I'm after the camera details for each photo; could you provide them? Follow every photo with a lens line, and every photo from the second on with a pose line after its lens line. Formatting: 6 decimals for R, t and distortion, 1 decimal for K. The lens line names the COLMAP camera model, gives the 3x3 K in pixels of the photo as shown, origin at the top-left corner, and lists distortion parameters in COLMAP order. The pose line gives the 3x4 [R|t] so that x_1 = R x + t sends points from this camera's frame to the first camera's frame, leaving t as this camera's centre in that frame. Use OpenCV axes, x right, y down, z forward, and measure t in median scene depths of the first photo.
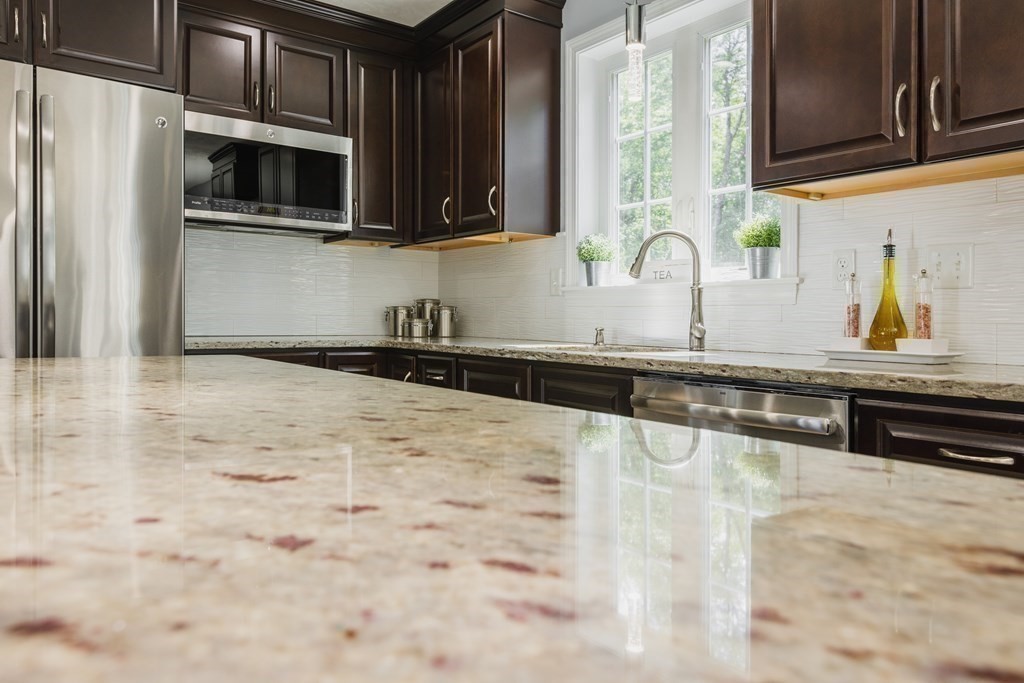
lens RADIAL K [[729.2, 0, 512.0], [0, 729.2, 341.5], [0, 0, 1]] dist [0.004829, -0.003061]
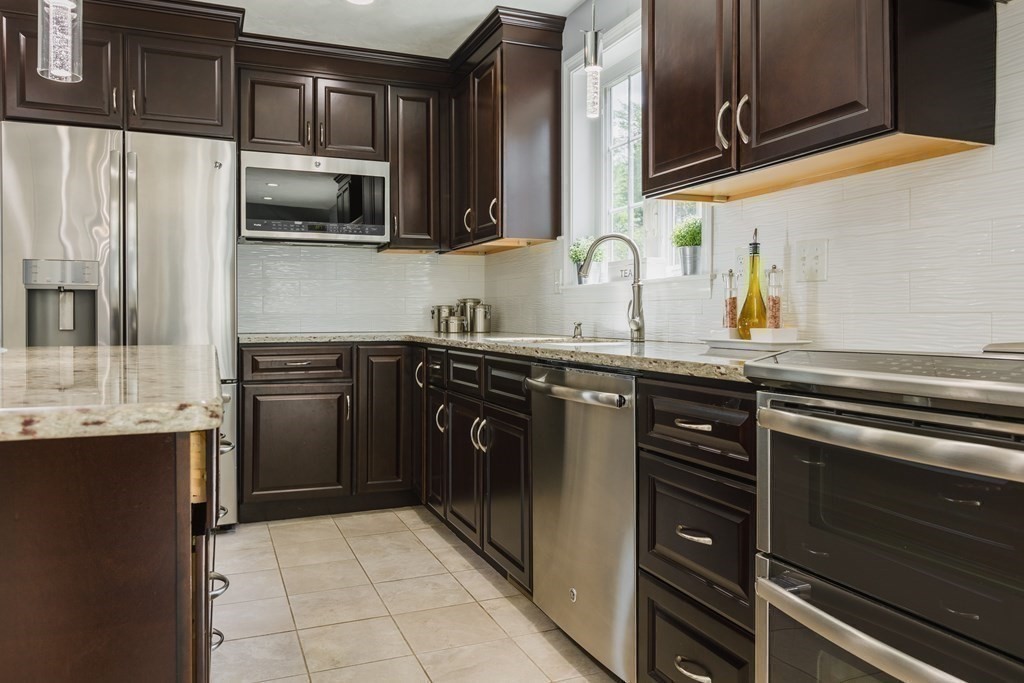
lens RADIAL K [[743.2, 0, 512.0], [0, 743.2, 341.5], [0, 0, 1]] dist [-0.001223, 0.001064]
pose [[0.969748, -0.005083, -0.244055, 0.281653], [0.005559, 0.999984, 0.001263, 0.007866], [0.244044, -0.002581, 0.969761, -0.111463]]
